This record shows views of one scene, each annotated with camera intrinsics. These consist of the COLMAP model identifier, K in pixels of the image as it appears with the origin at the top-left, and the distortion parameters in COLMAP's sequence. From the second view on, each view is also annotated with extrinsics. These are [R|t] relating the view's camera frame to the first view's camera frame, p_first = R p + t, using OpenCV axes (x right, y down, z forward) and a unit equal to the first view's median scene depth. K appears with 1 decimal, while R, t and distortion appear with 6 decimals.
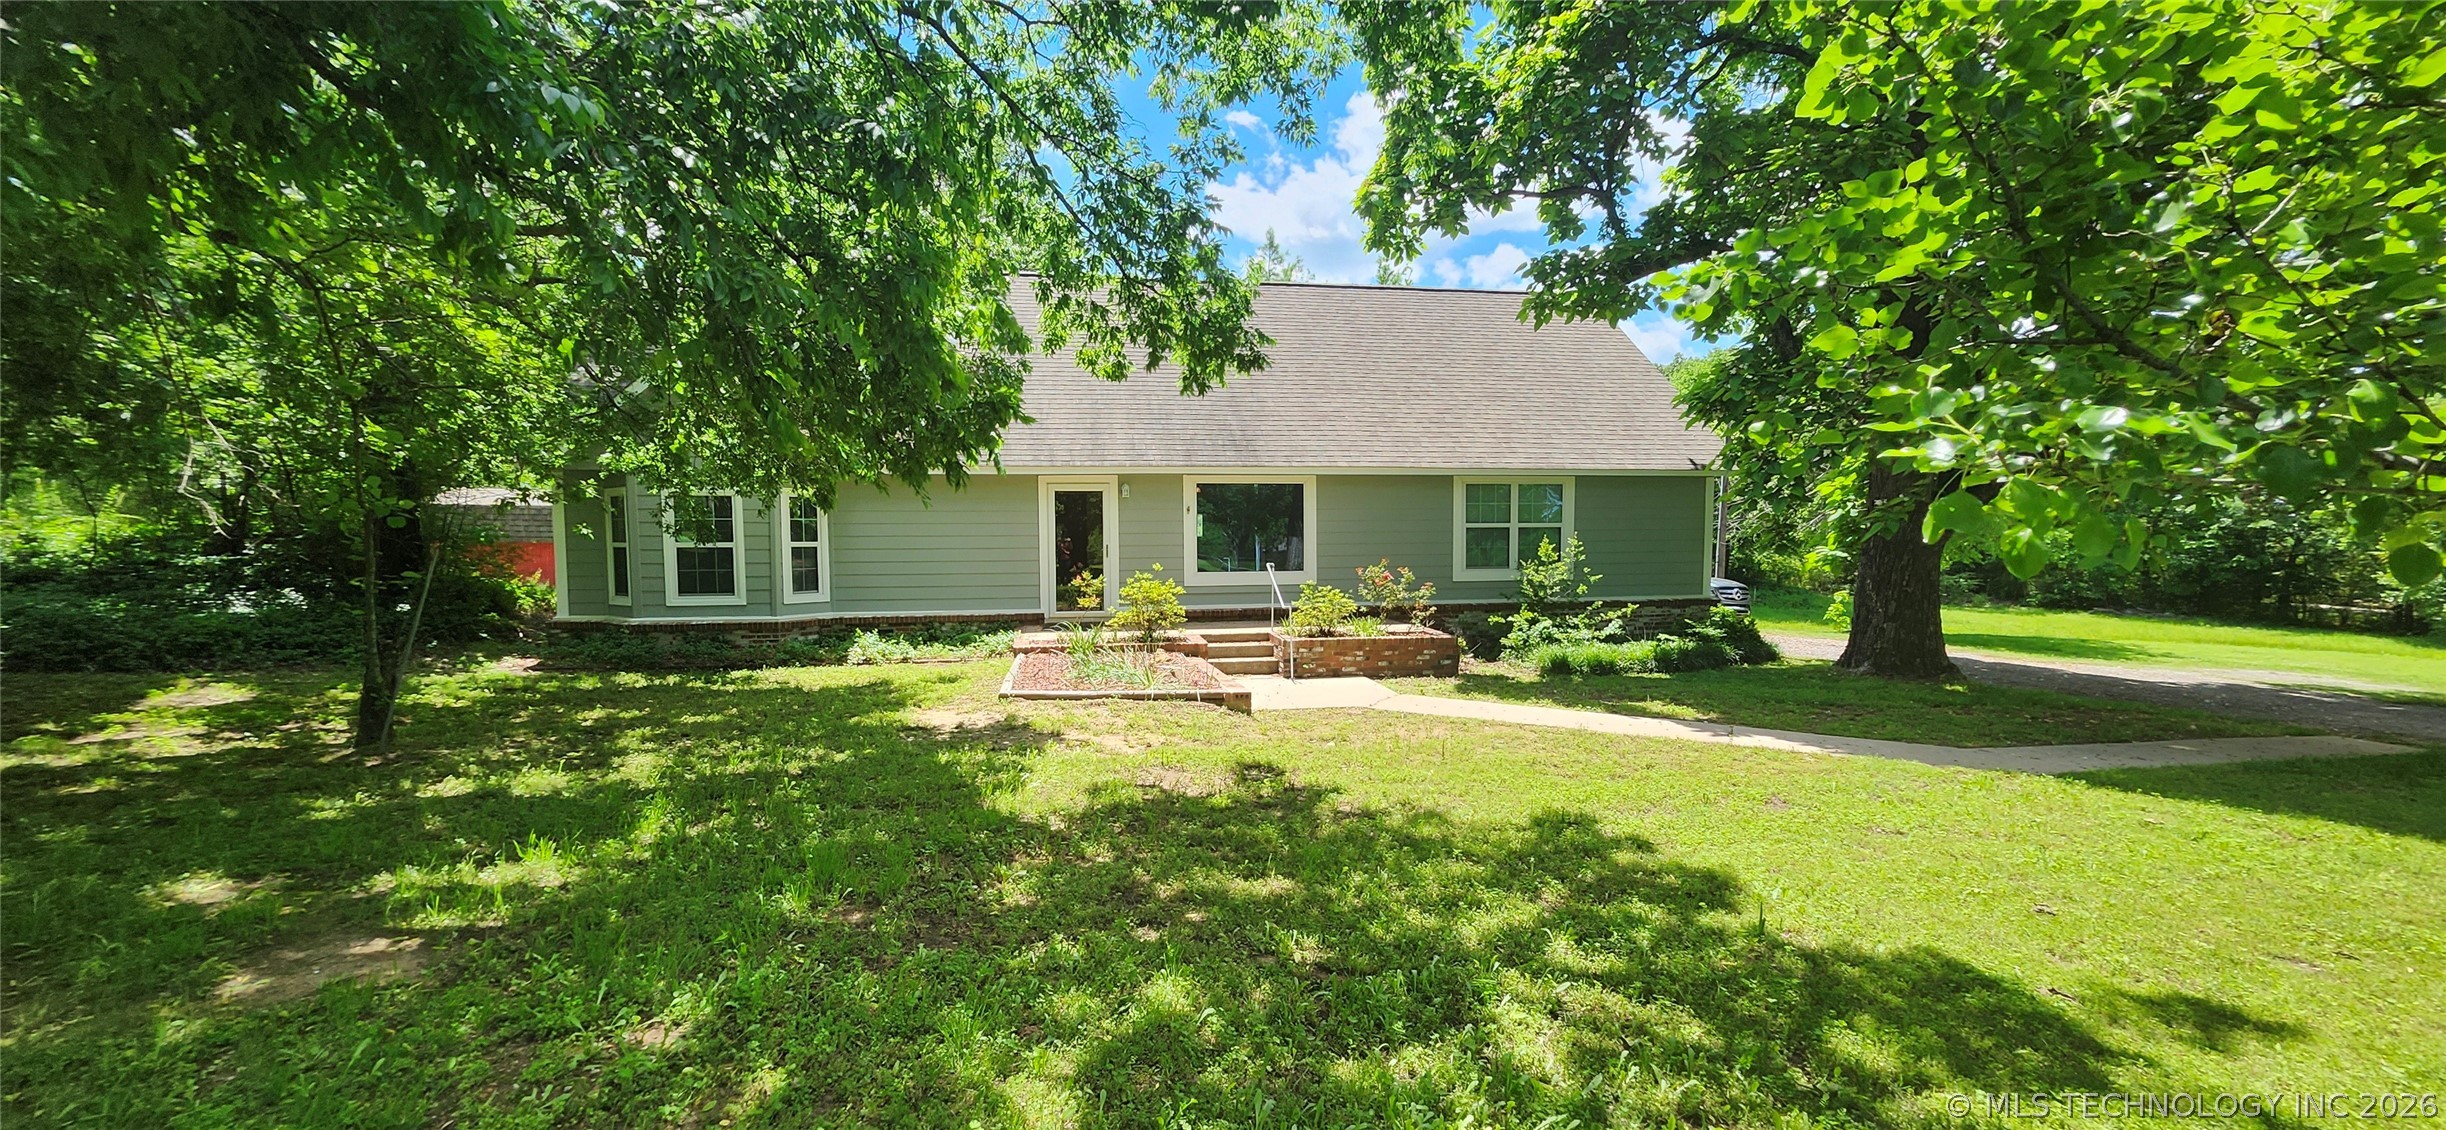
lens RADIAL K [[882.4, 0, 1220.4], [0, 882.4, 599.1], [0, 0, 1]] dist [-0.000964, -0.000038]
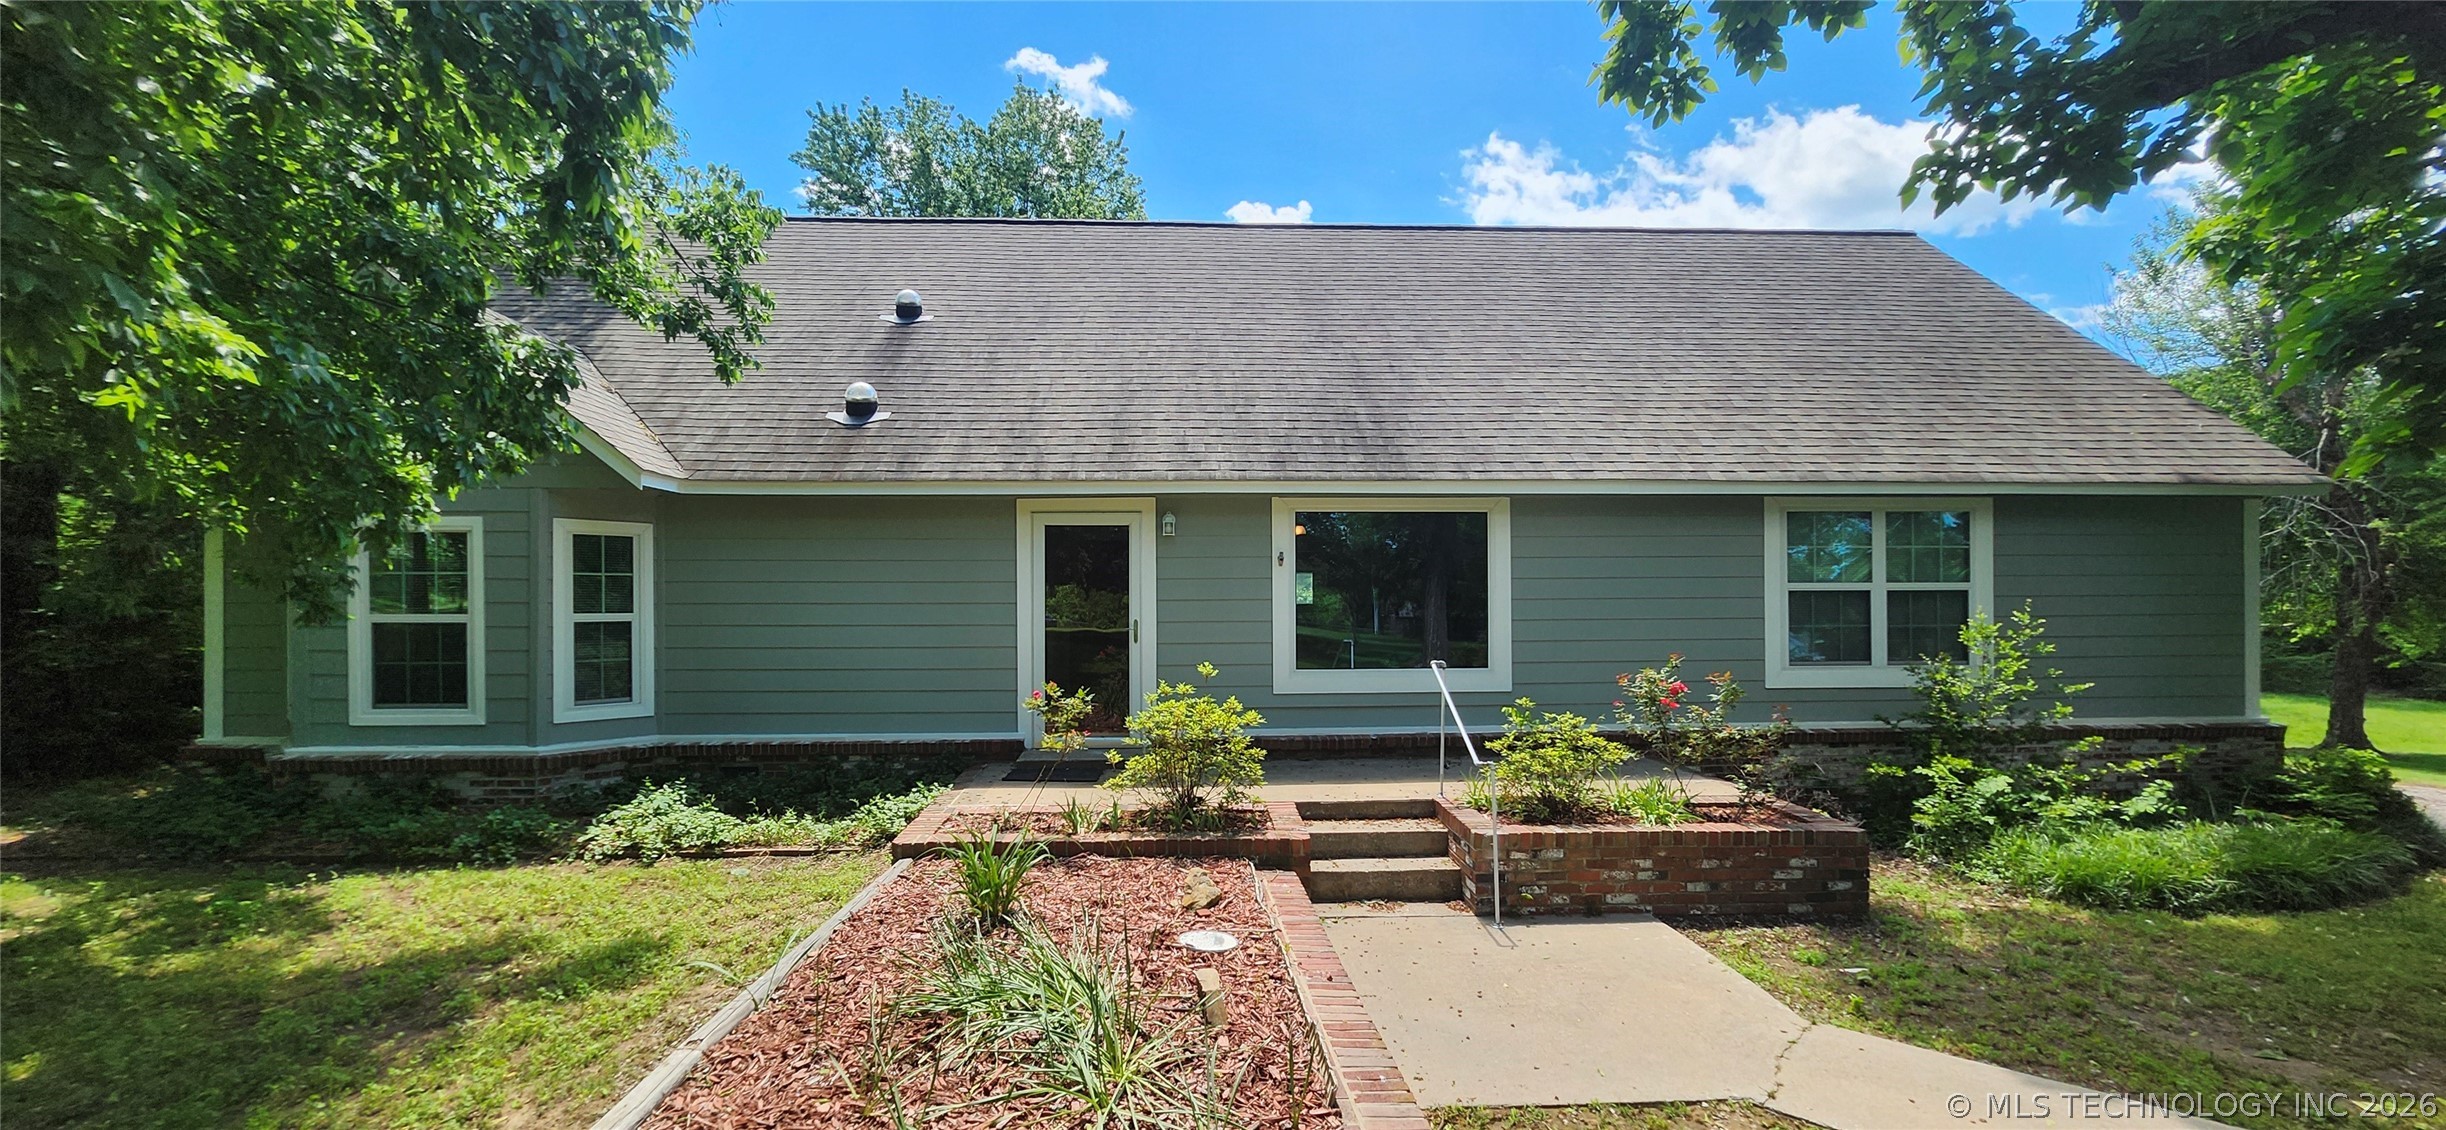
lens RADIAL K [[882.4, 0, 1220.4], [0, 882.4, 599.1], [0, 0, 1]] dist [-0.000964, -0.000038]
pose [[0.991062, 0.002676, -0.133373, 0.000710], [-0.012074, 0.997495, -0.069702, -0.036509], [0.132852, 0.070689, 0.988612, 0.456336]]
